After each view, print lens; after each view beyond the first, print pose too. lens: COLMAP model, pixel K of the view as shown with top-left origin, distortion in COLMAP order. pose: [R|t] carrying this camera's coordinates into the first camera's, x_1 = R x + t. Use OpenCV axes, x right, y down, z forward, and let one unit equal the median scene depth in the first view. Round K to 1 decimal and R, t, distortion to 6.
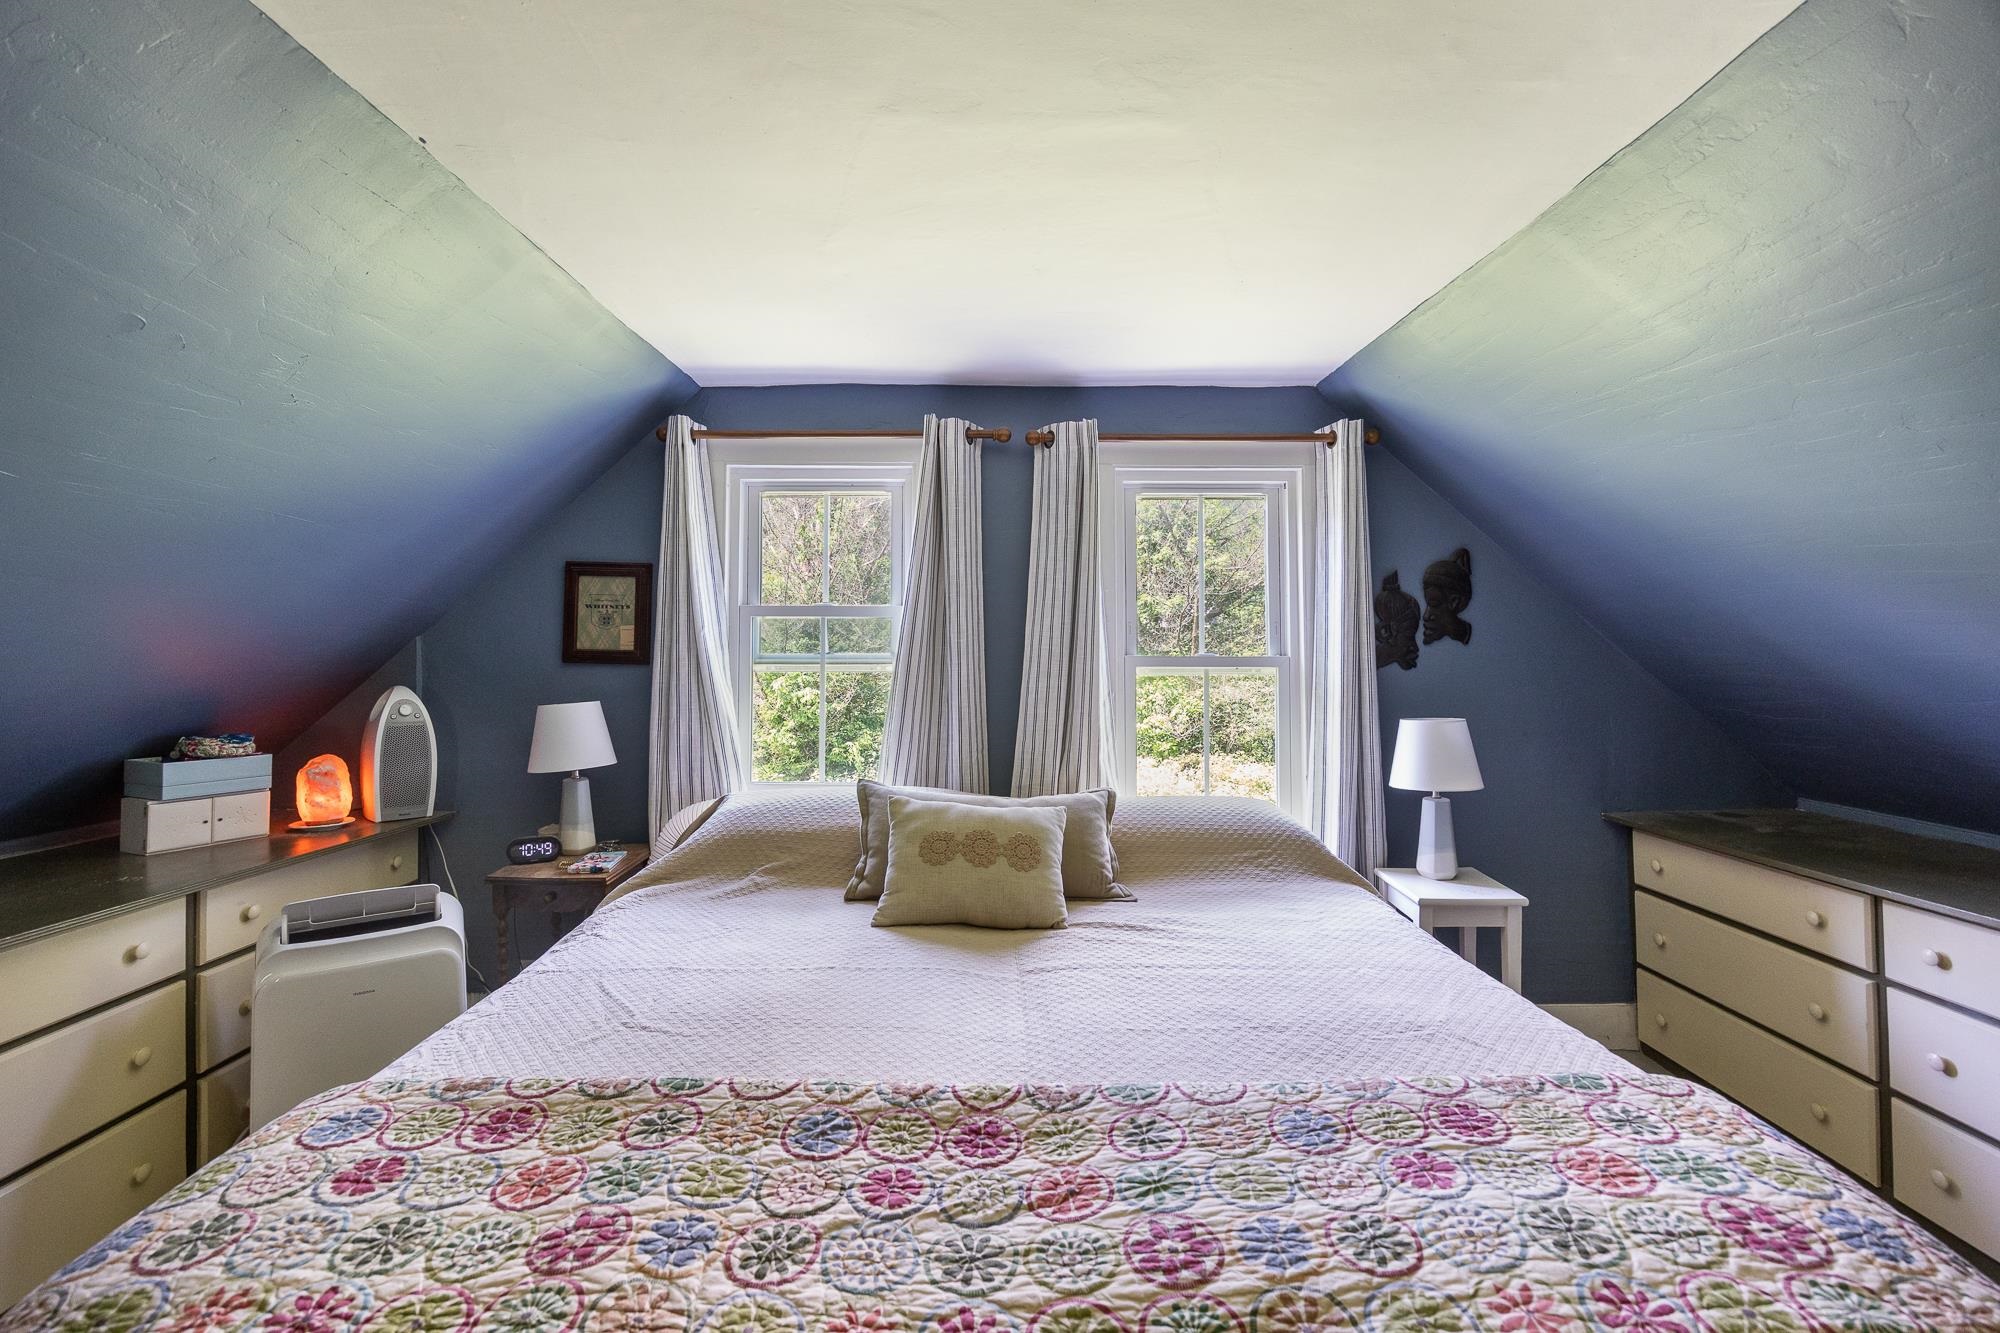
lens RADIAL K [[856.1, 0, 1000.8], [0, 856.1, 615.4], [0, 0, 1]] dist [-0.020693, 0.000600]
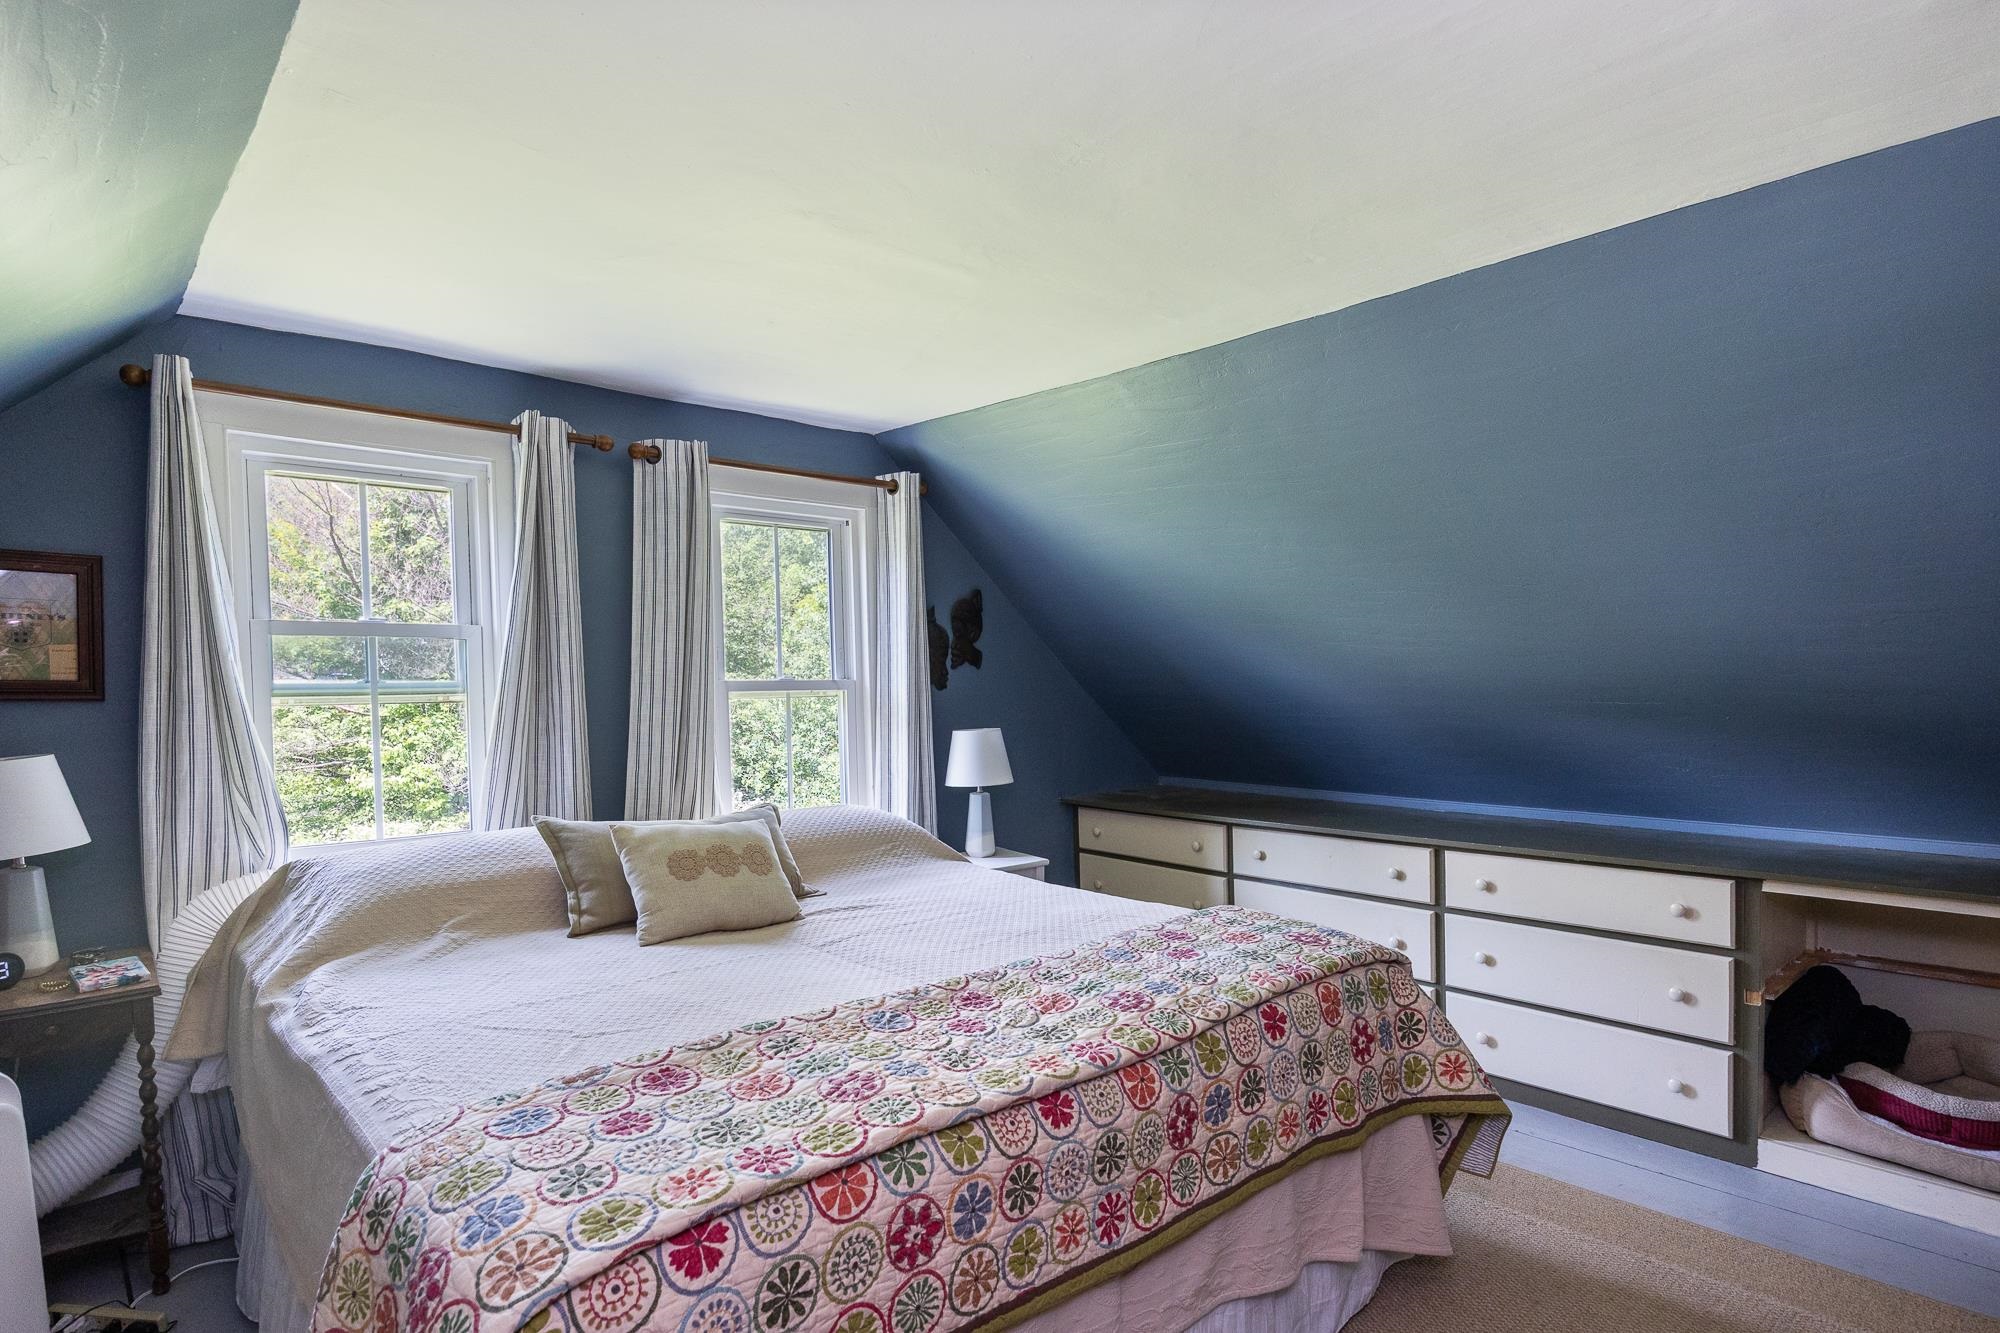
lens RADIAL K [[1071.4, 0, 1000.0], [0, 1071.4, 666.5], [0, 0, 1]] dist [-0.000398, 0.000256]
pose [[0.737171, -0.001427, 0.675704, -0.647166], [-0.020597, 0.999486, 0.024581, -0.009703], [-0.675392, -0.032038, 0.736763, -0.205267]]
